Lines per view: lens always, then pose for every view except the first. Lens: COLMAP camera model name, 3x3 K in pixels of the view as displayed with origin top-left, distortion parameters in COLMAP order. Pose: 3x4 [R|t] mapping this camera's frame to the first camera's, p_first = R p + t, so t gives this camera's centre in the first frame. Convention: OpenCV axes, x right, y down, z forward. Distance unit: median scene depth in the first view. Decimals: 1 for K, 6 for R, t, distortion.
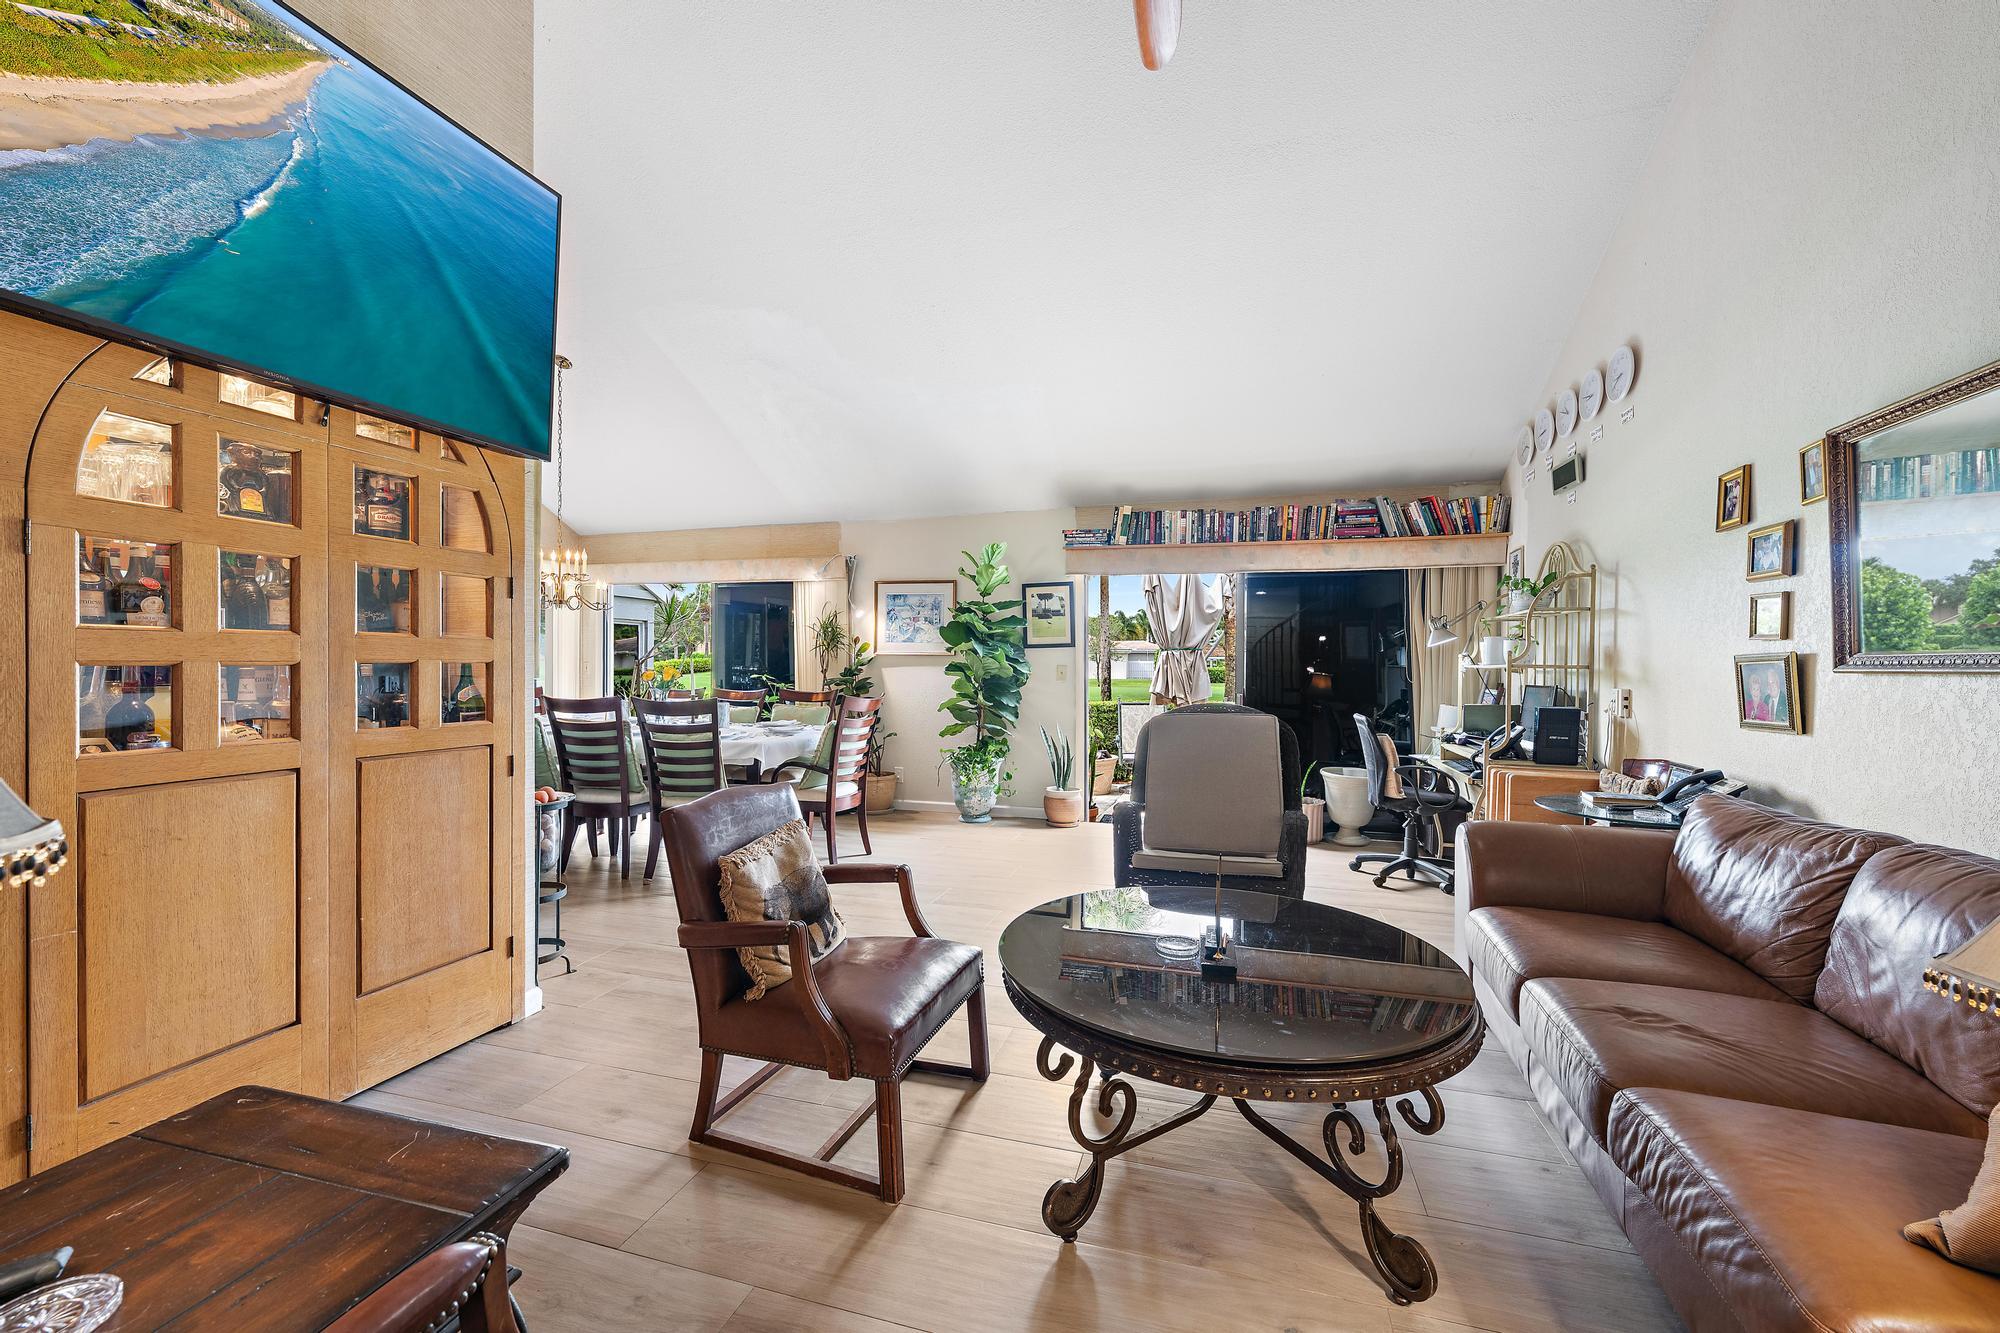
lens RADIAL K [[782.1, 0, 1000.8], [0, 782.1, 665.0], [0, 0, 1]] dist [0.004269, 0.000224]
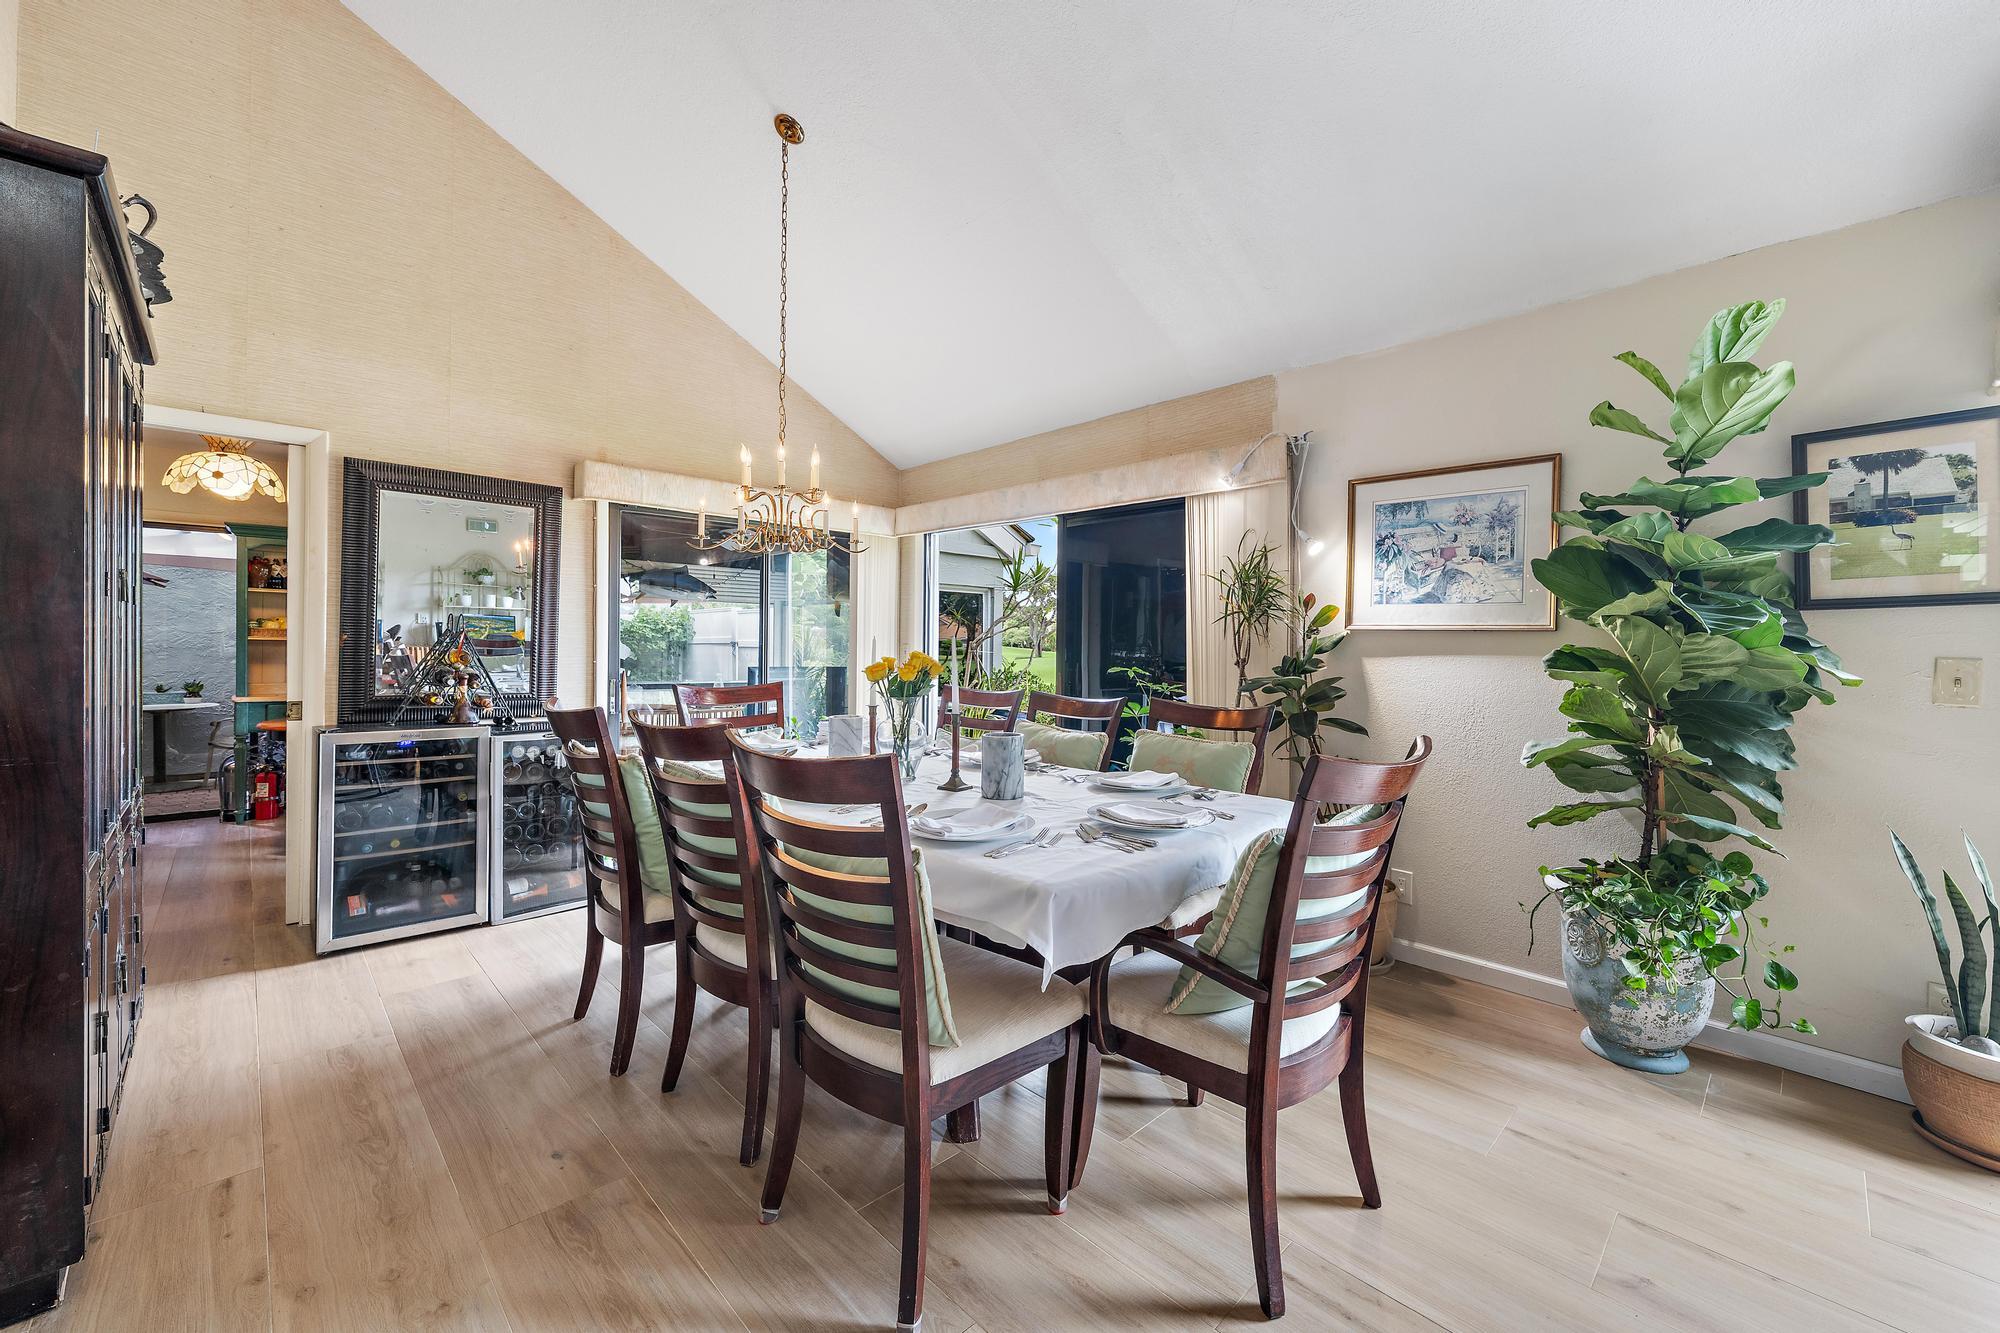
lens RADIAL K [[782.1, 0, 1007.9], [0, 782.1, 655.2], [0, 0, 1]] dist [0.004269, 0.000224]
pose [[0.872564, 0.009437, -0.488408, -0.111553], [-0.005018, 0.999934, 0.010357, -0.002012], [0.488474, -0.006586, 0.872554, 0.488842]]
